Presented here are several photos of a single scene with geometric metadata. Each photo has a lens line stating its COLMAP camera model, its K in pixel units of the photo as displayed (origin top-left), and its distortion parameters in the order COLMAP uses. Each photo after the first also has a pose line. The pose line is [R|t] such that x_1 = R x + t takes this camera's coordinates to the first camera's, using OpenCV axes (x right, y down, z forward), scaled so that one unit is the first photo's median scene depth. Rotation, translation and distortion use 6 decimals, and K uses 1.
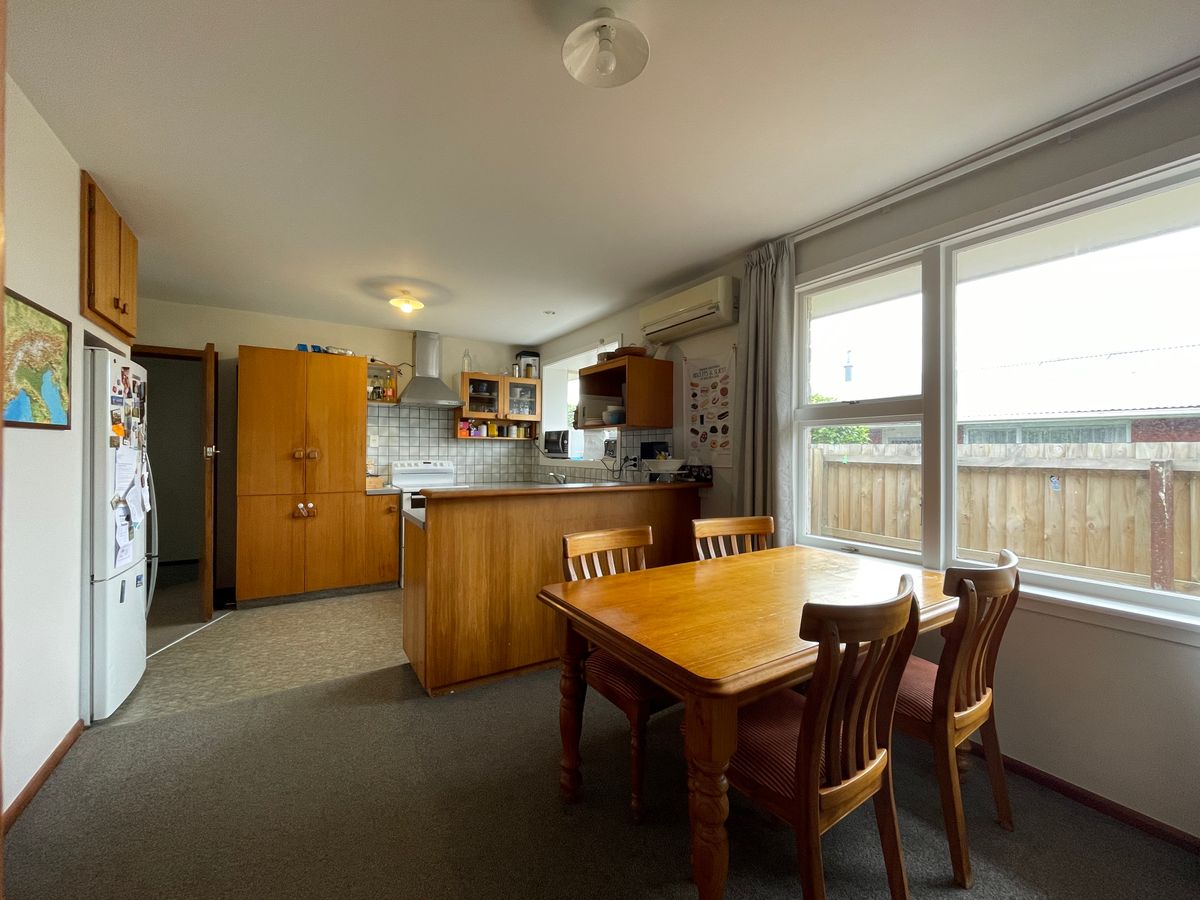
lens RADIAL K [[488.6, 0, 600.0], [0, 488.6, 450.0], [0, 0, 1]] dist [0.002004, -0.000087]
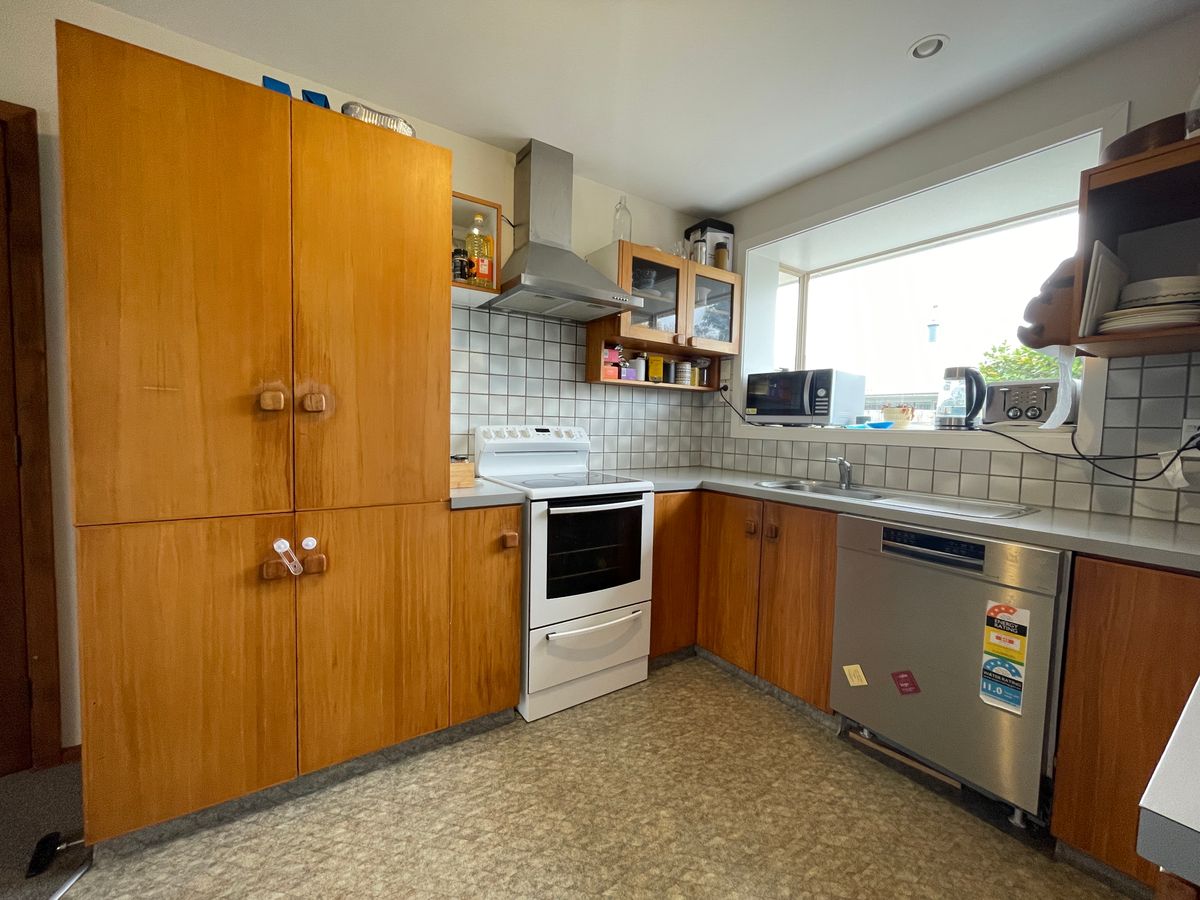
lens RADIAL K [[488.6, 0, 600.0], [0, 488.6, 450.0], [0, 0, 1]] dist [0.002004, -0.000087]
pose [[0.999082, 0.014526, 0.040301, -0.323165], [-0.016956, 0.998017, 0.060624, 0.015804], [-0.039340, -0.061252, 0.997347, 0.522181]]
